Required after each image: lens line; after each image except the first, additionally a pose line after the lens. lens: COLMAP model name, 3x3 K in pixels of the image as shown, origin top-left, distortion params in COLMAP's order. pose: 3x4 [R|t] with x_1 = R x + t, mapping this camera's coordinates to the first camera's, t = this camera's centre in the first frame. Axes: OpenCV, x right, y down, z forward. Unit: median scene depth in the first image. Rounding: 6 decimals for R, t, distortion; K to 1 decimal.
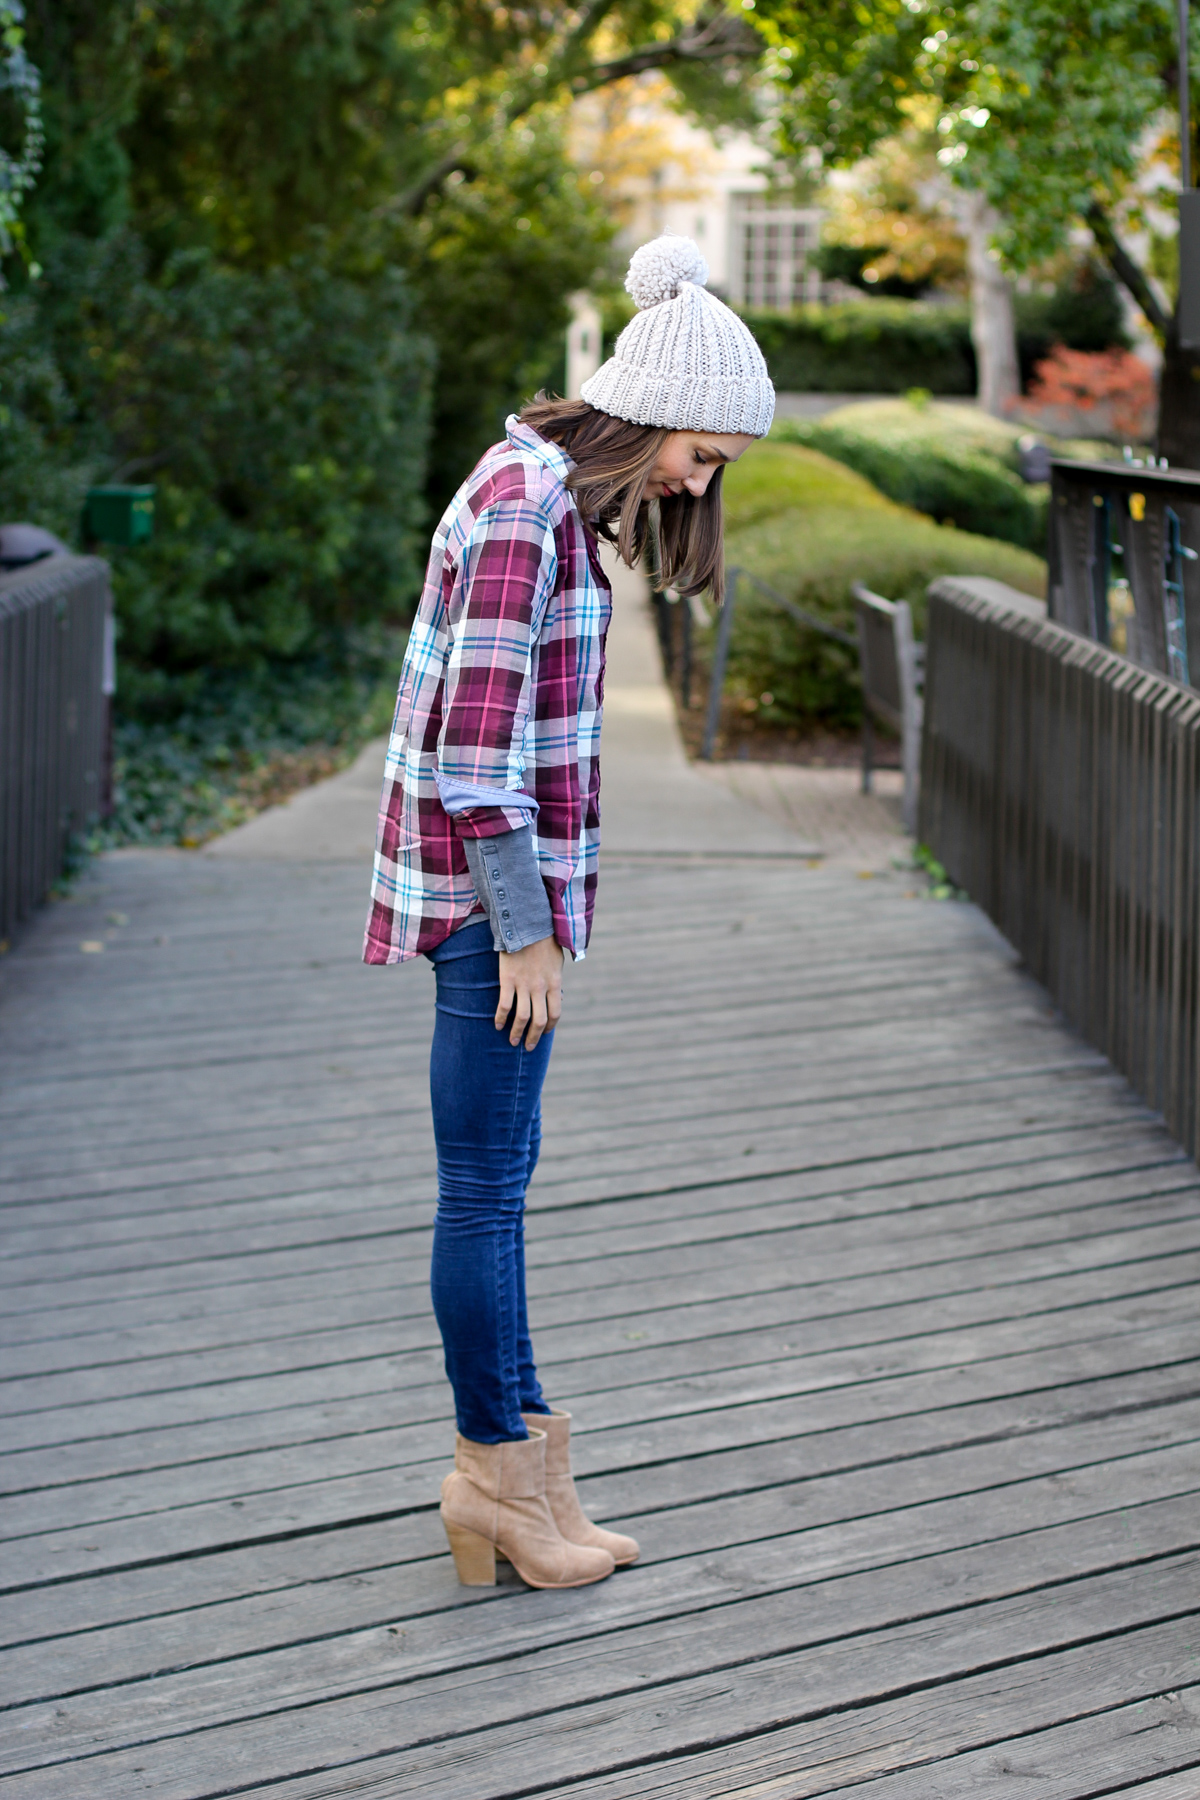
lens RADIAL K [[4209.3, 0, 600.0], [0, 4209.3, 900.0], [0, 0, 1]] dist [-0.083727, -0.900286]
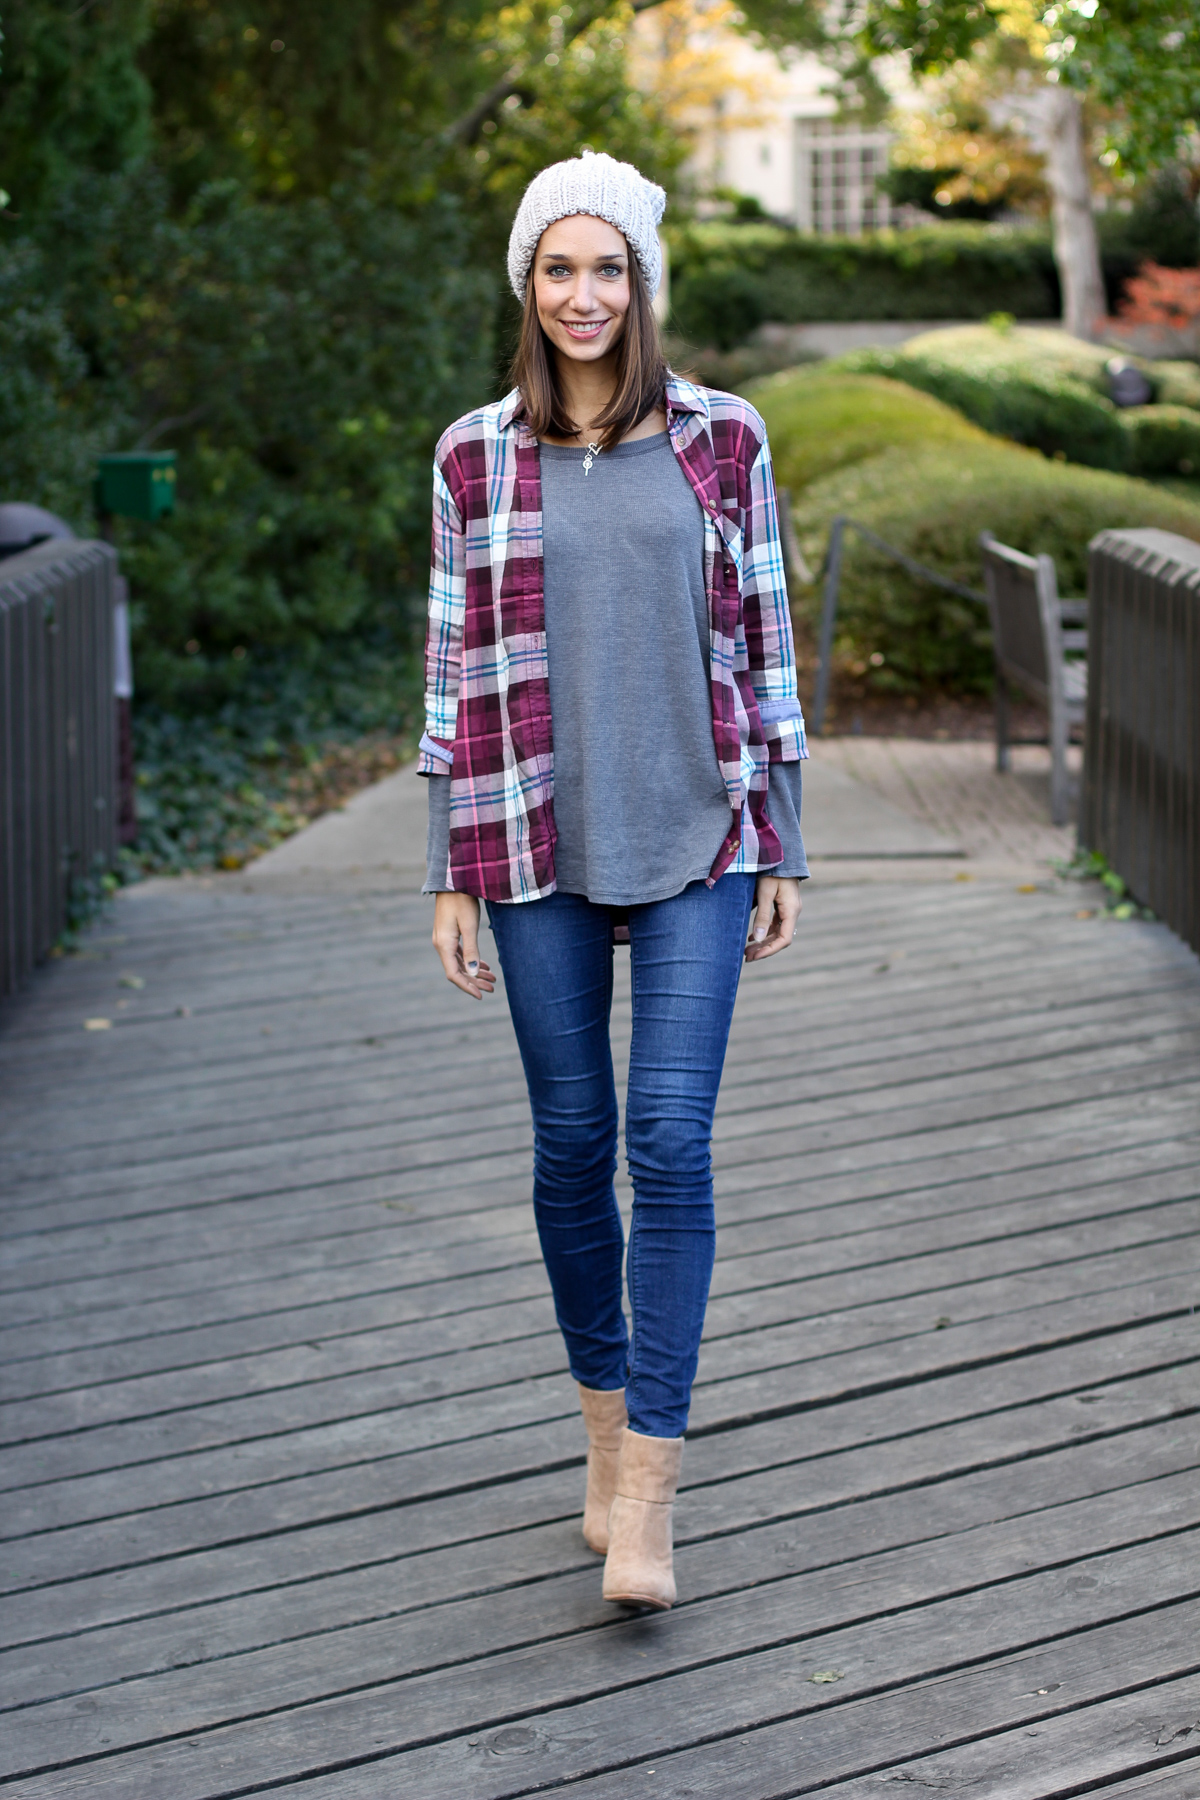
lens RADIAL K [[4209.3, 0, 600.0], [0, 4209.3, 900.0], [0, 0, 1]] dist [-0.083727, -0.900286]
pose [[0.999272, -0.032592, -0.019811, -0.003732], [0.032879, 0.999357, 0.014306, -0.012601], [0.019332, -0.014947, 0.999701, 0.109436]]
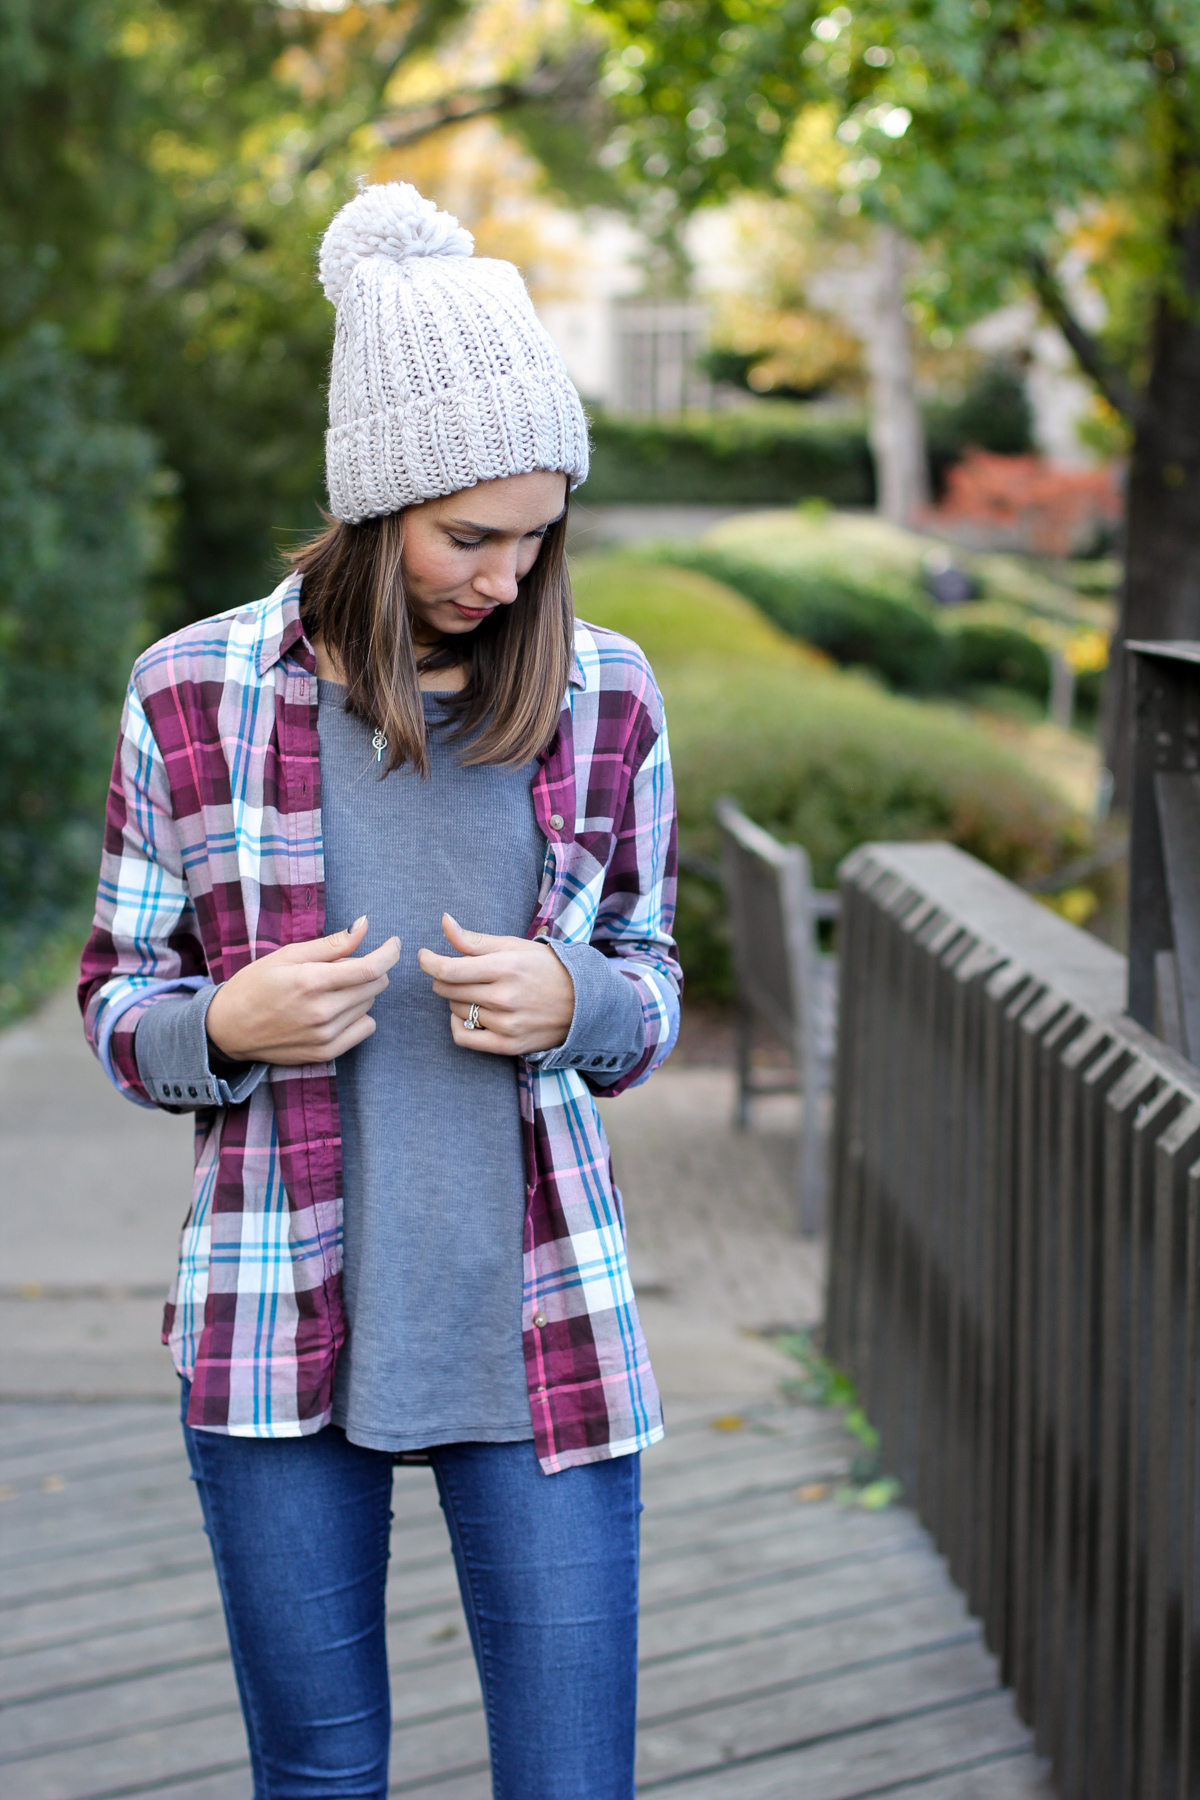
lens RADIAL K [[4209.3, 0, 600.0], [0, 4209.3, 900.0], [0, 0, 1]] dist [-0.083727, -0.900286]
pose [[0.999652, -0.011906, 0.023542, 0.024405], [0.012554, 0.999540, -0.027599, -0.038675], [-0.023202, 0.027885, 0.999342, 0.326908]]
